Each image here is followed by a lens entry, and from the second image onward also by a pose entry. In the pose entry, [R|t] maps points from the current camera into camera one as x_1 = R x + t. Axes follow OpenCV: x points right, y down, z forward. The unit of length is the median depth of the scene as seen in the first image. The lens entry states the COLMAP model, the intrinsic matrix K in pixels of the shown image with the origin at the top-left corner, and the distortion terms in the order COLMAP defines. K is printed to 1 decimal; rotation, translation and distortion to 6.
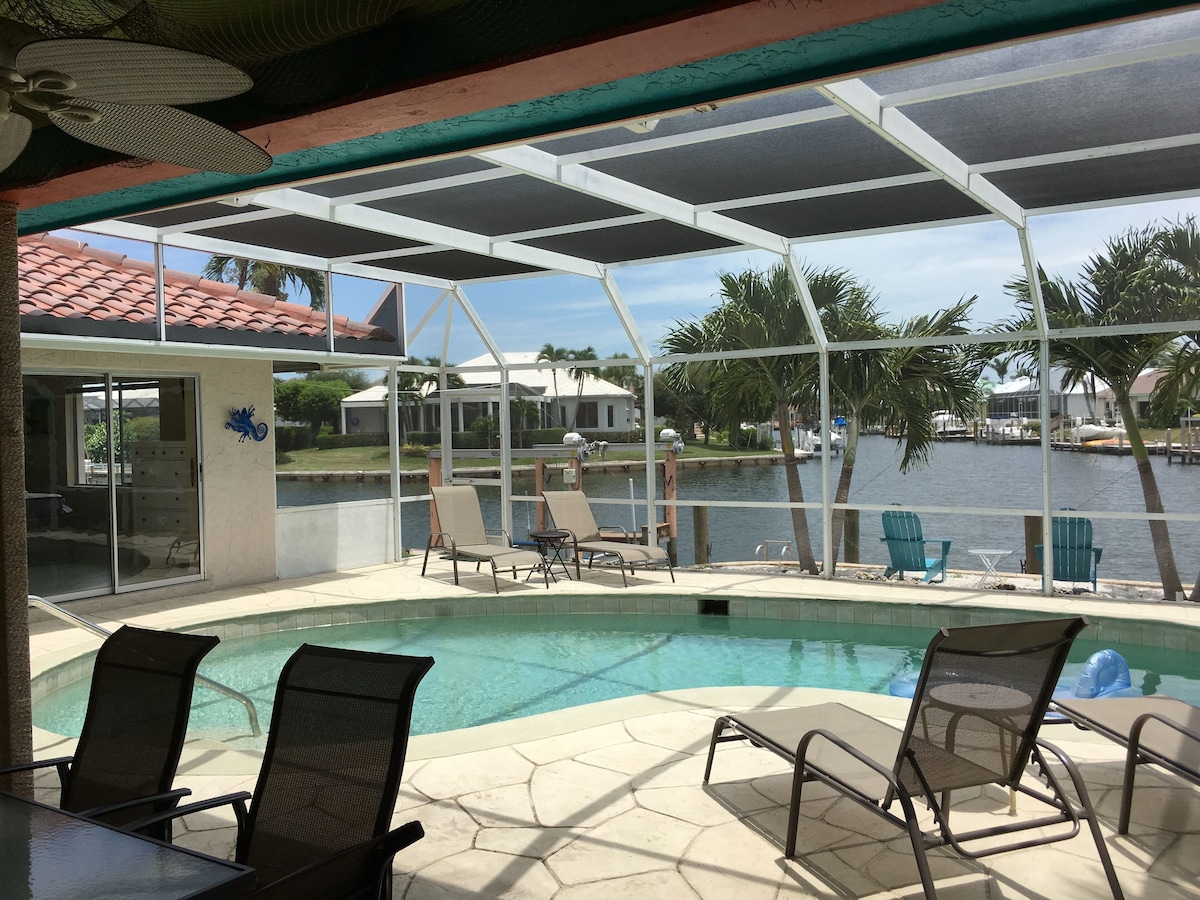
lens RADIAL K [[1033.0, 0, 602.1], [0, 1033.0, 442.4], [0, 0, 1]] dist [0.029199, -0.015232]
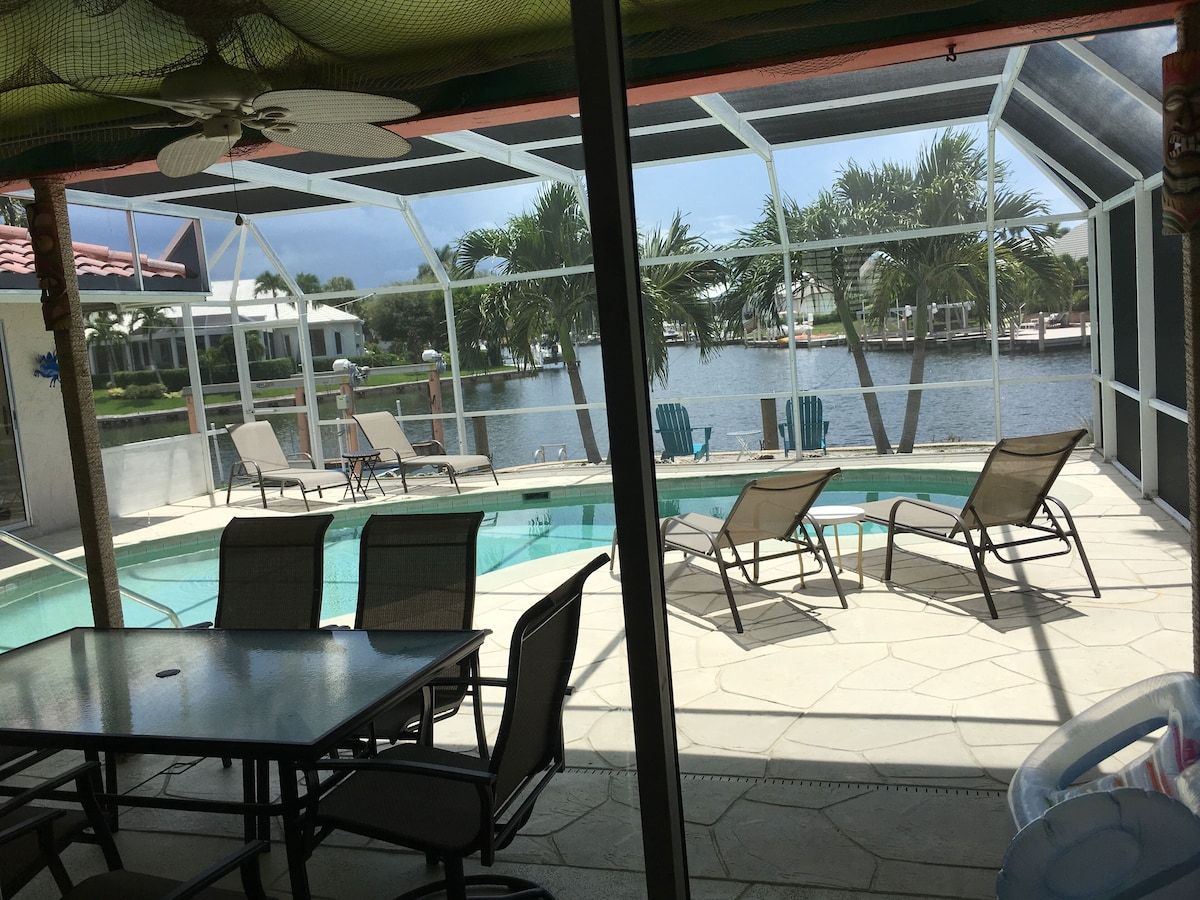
lens RADIAL K [[1033.0, 0, 603.5], [0, 1033.0, 460.5], [0, 0, 1]] dist [0.029199, -0.015232]
pose [[0.959648, -0.093773, 0.265107, -0.092384], [0.068132, 0.992206, 0.104332, 0.001433], [-0.272824, -0.082059, 0.958558, -0.093102]]
